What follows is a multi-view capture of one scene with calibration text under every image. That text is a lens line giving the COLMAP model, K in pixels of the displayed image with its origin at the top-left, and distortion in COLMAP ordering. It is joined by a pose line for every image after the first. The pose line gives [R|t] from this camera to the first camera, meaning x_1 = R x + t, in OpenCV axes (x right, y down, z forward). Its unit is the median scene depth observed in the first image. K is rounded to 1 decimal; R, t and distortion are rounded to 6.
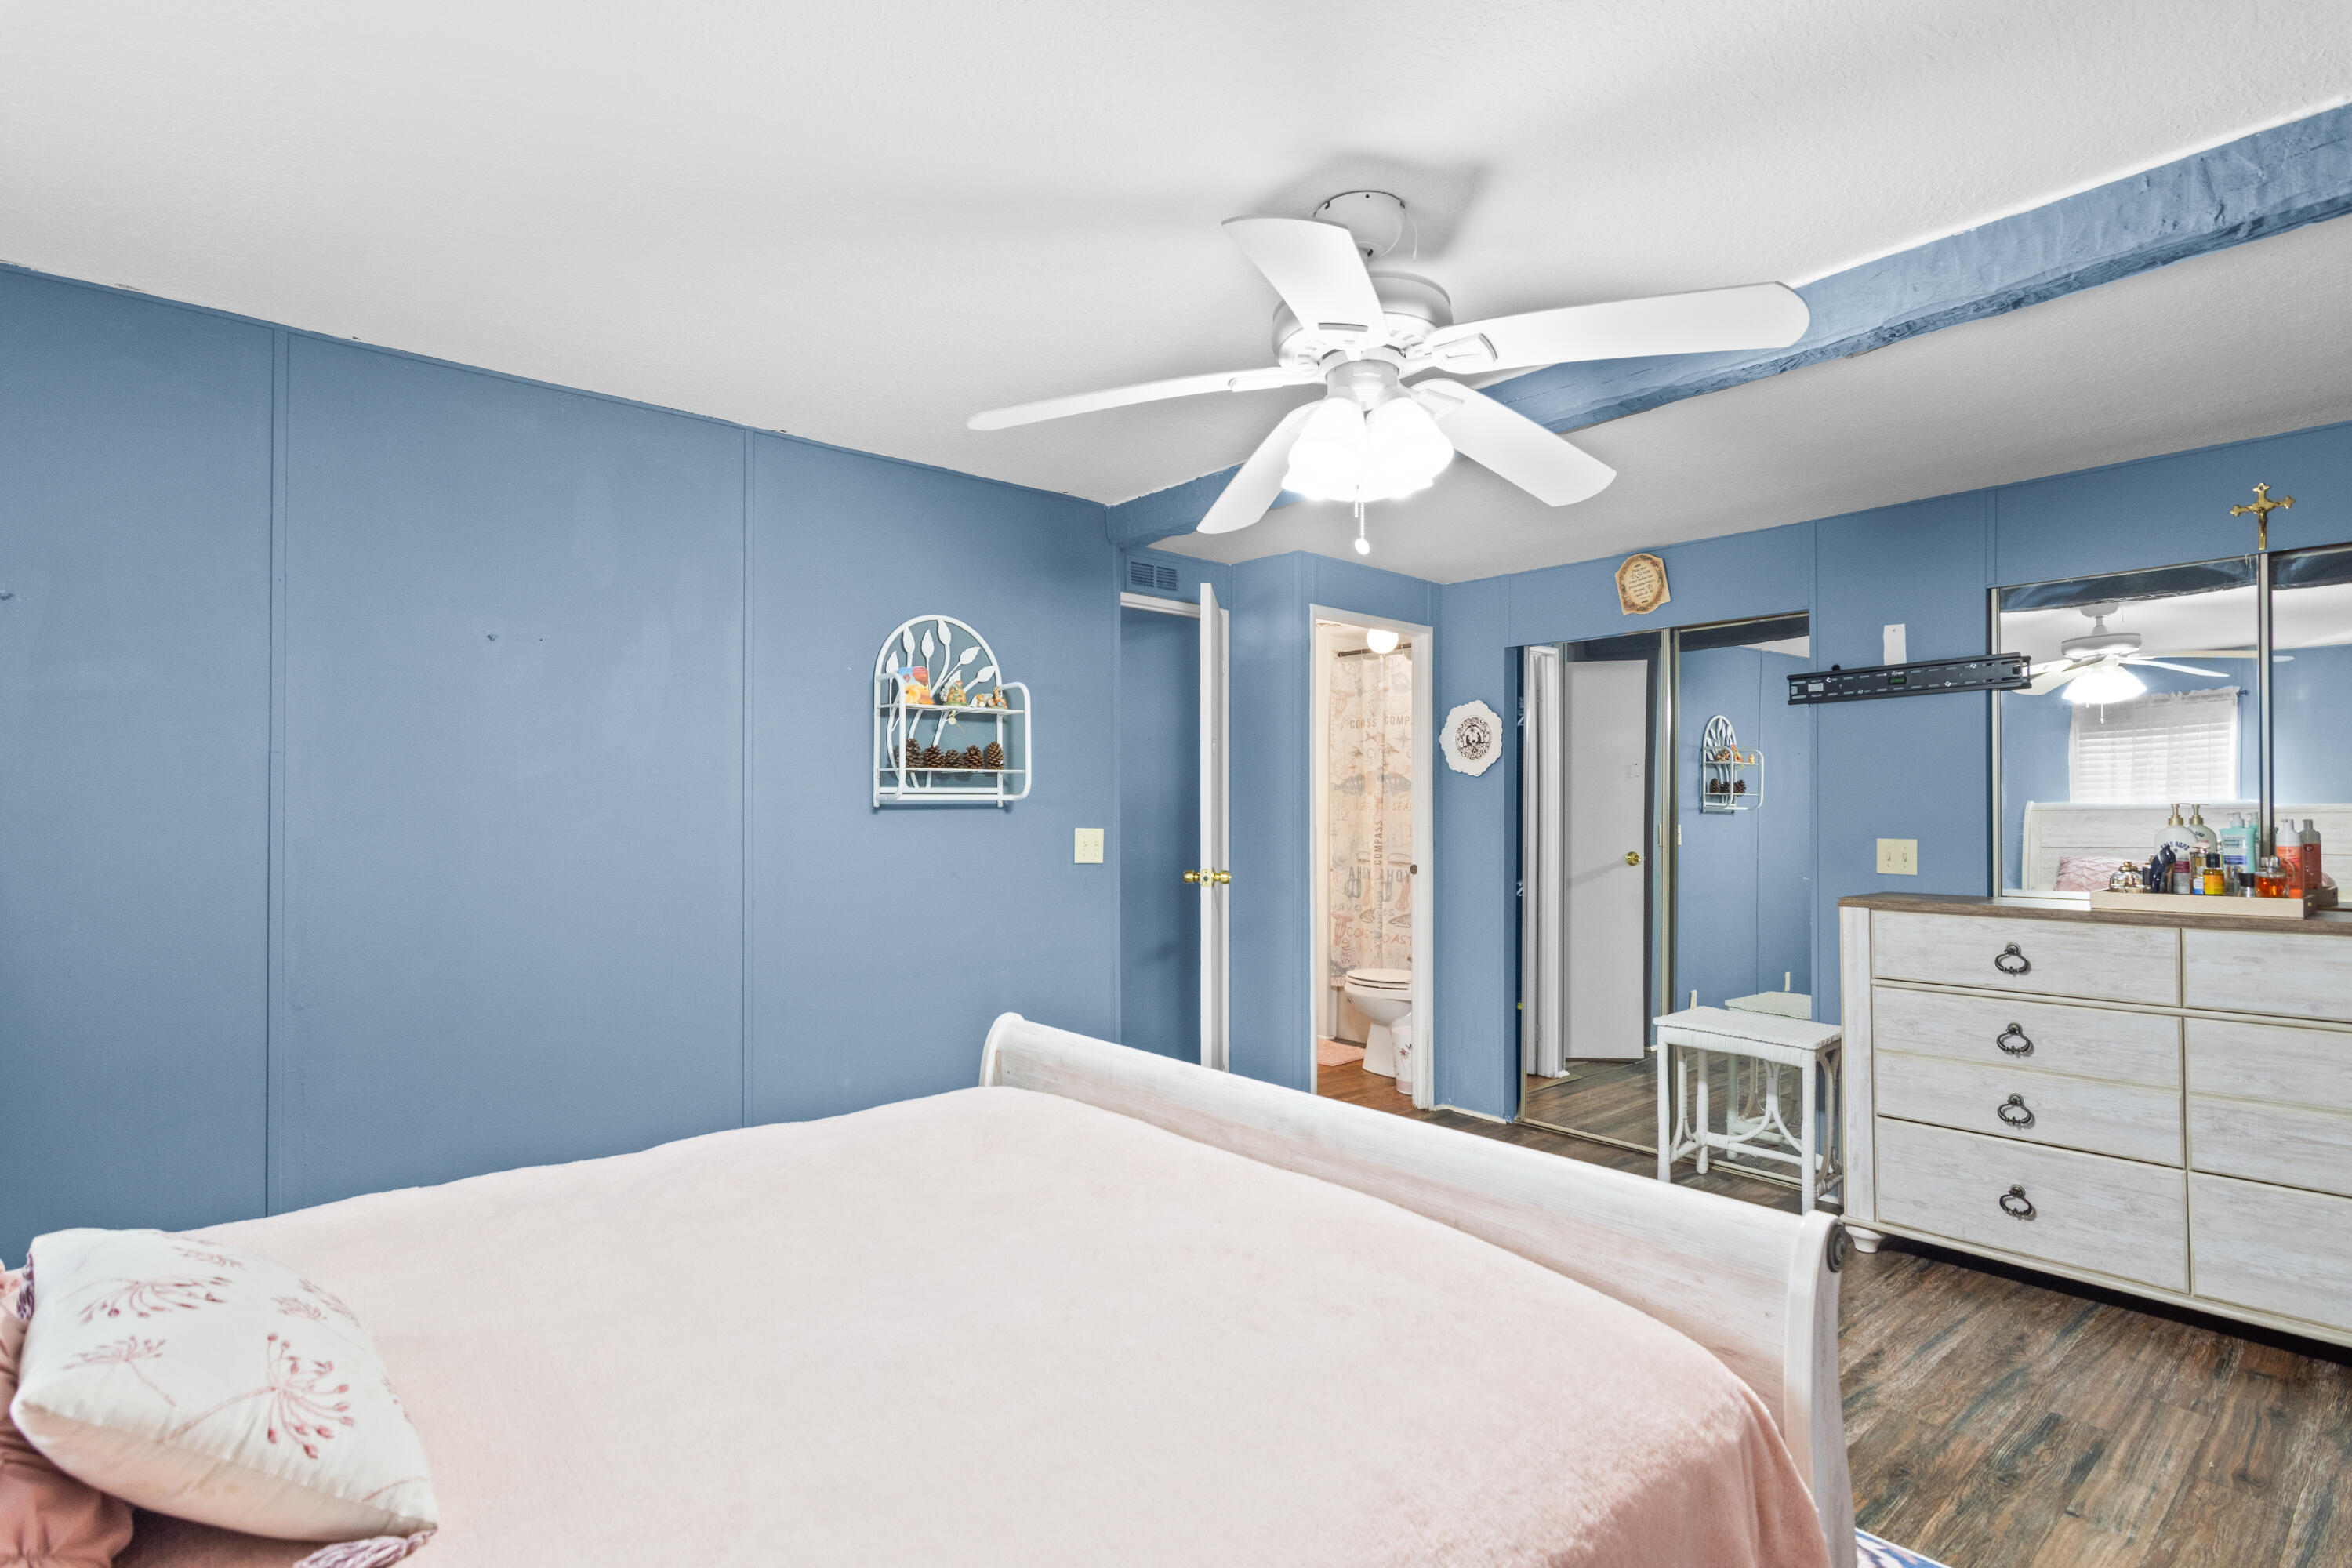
lens RADIAL K [[1138.1, 0, 1176.0], [0, 1138.1, 784.0], [0, 0, 1]] dist [-0.001542, 0.000005]
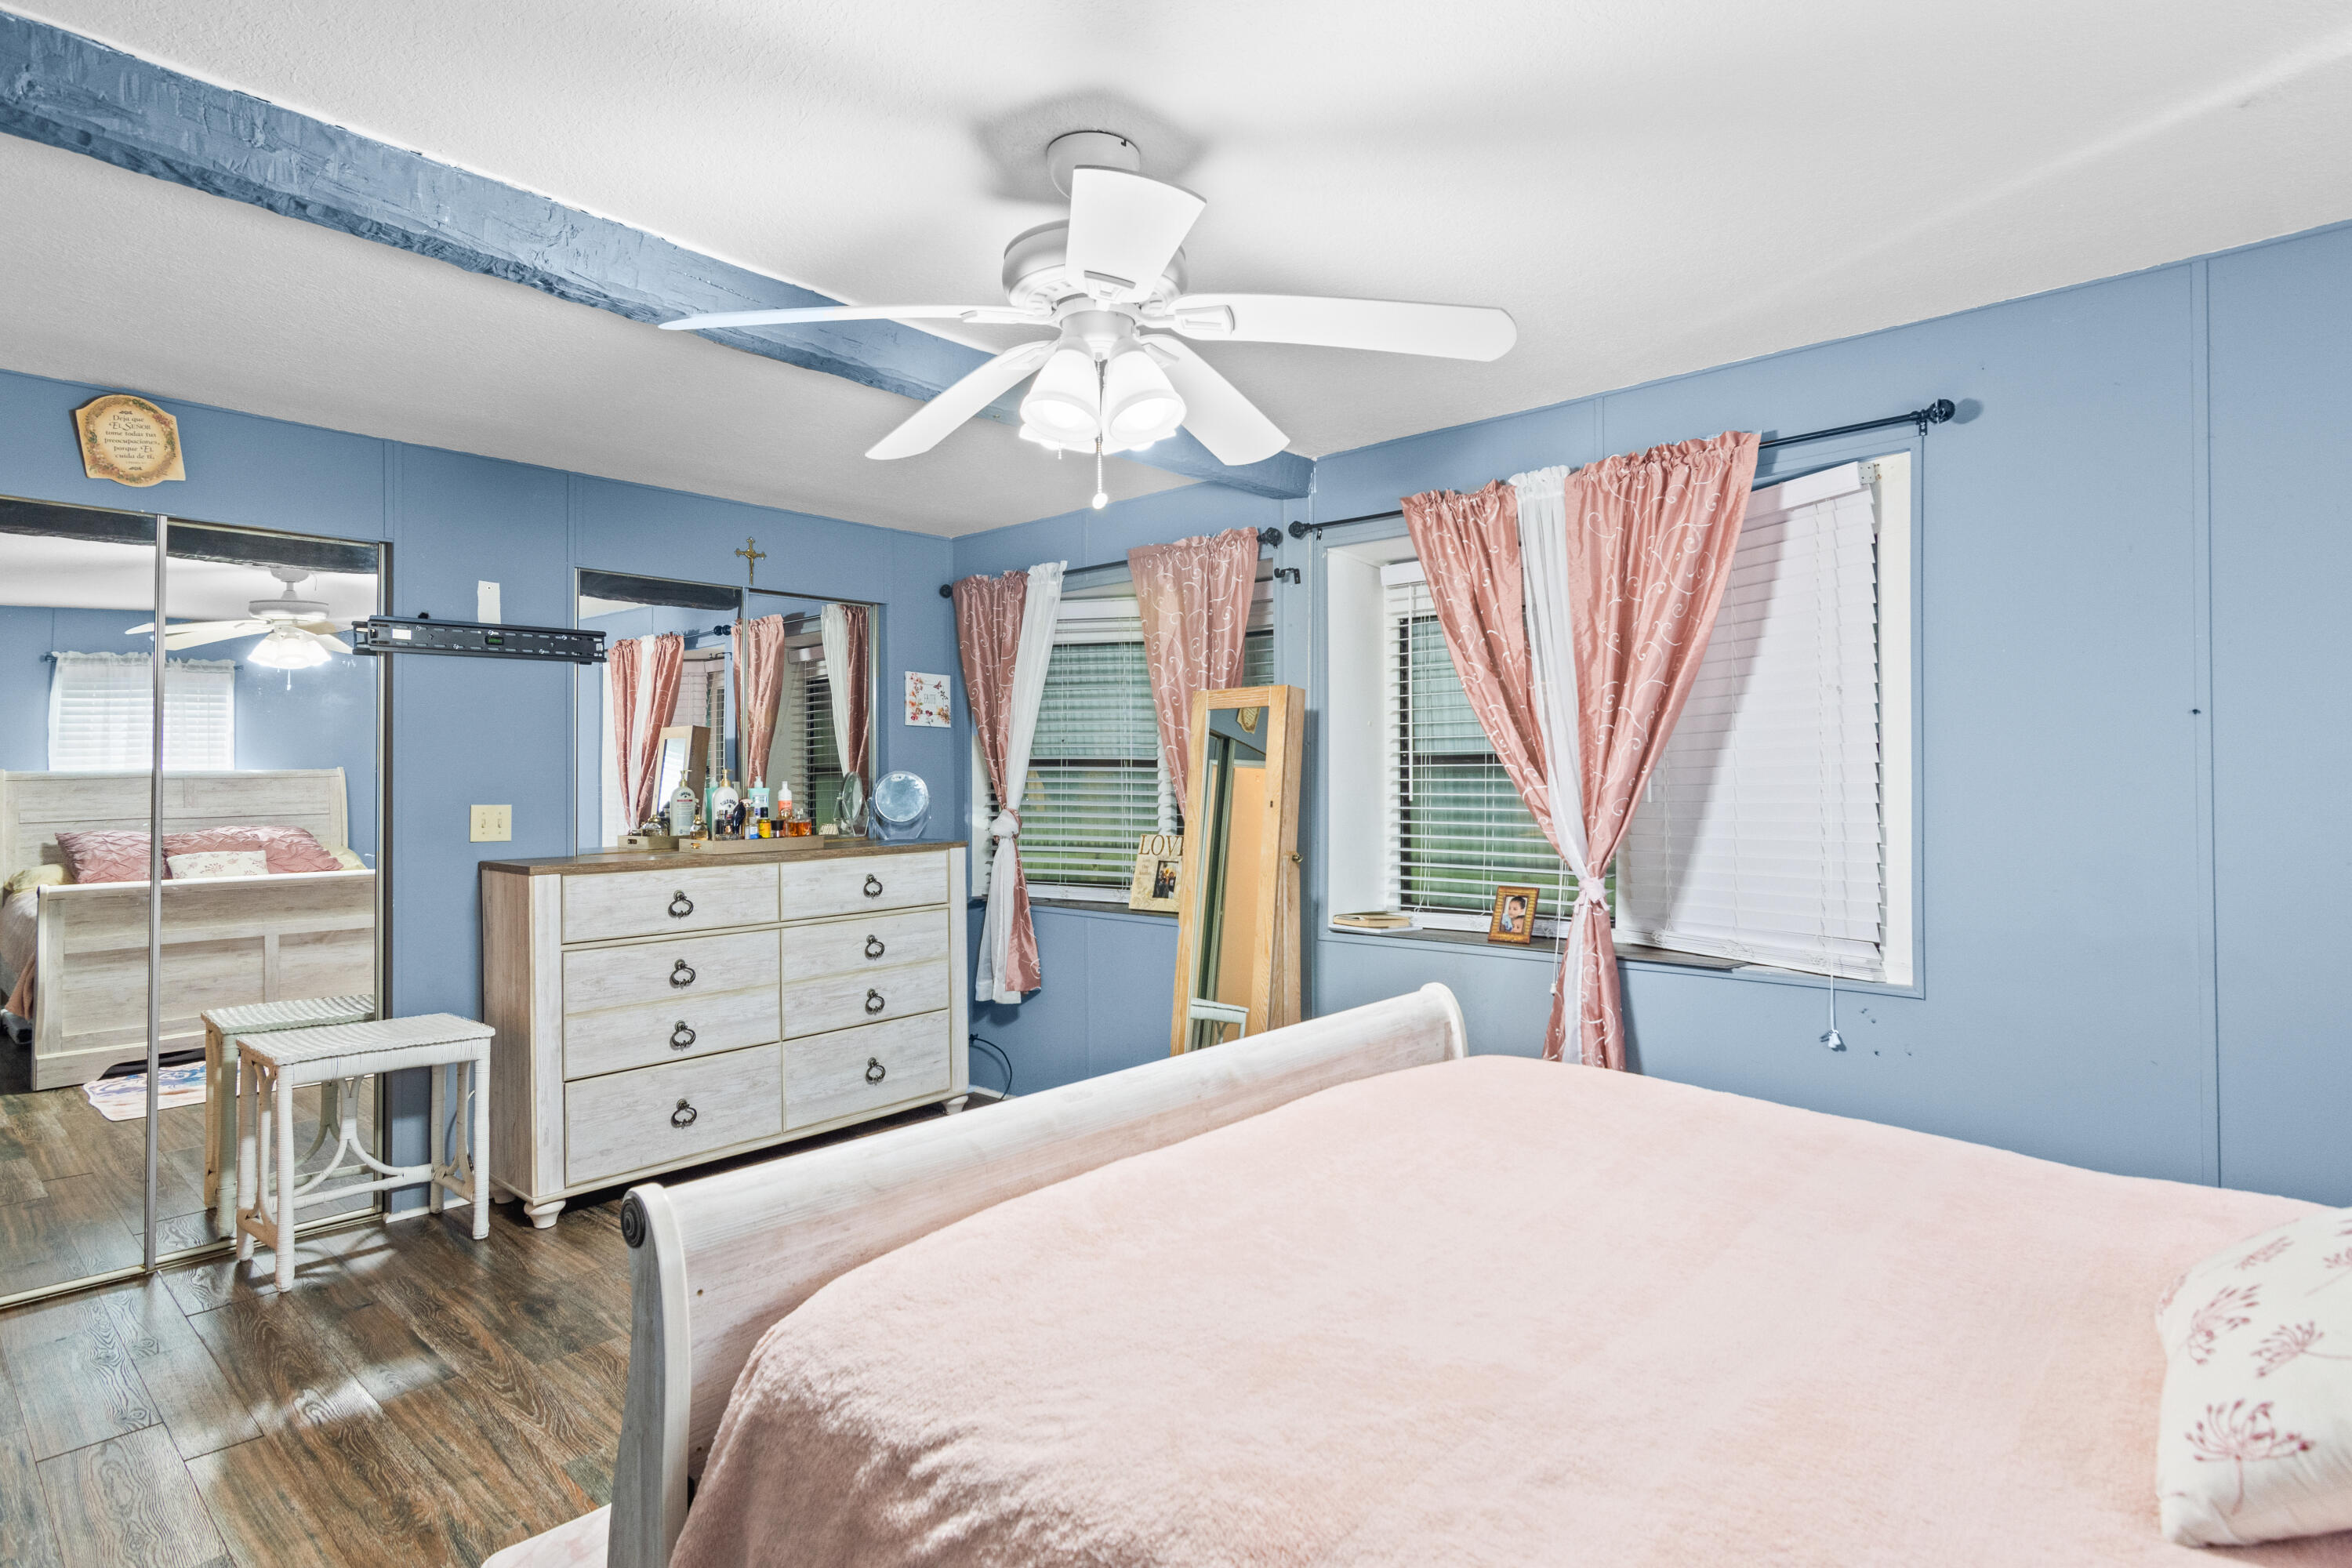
lens RADIAL K [[1173.0, 0, 1124.9], [0, 1173.0, 781.8], [0, 0, 1]] dist [0.001653, 0.000627]
pose [[-0.095663, -0.001903, 0.995412, -0.444047], [-0.018789, 0.999823, 0.000106, 0.020175], [-0.995236, -0.018693, -0.095681, 0.611687]]
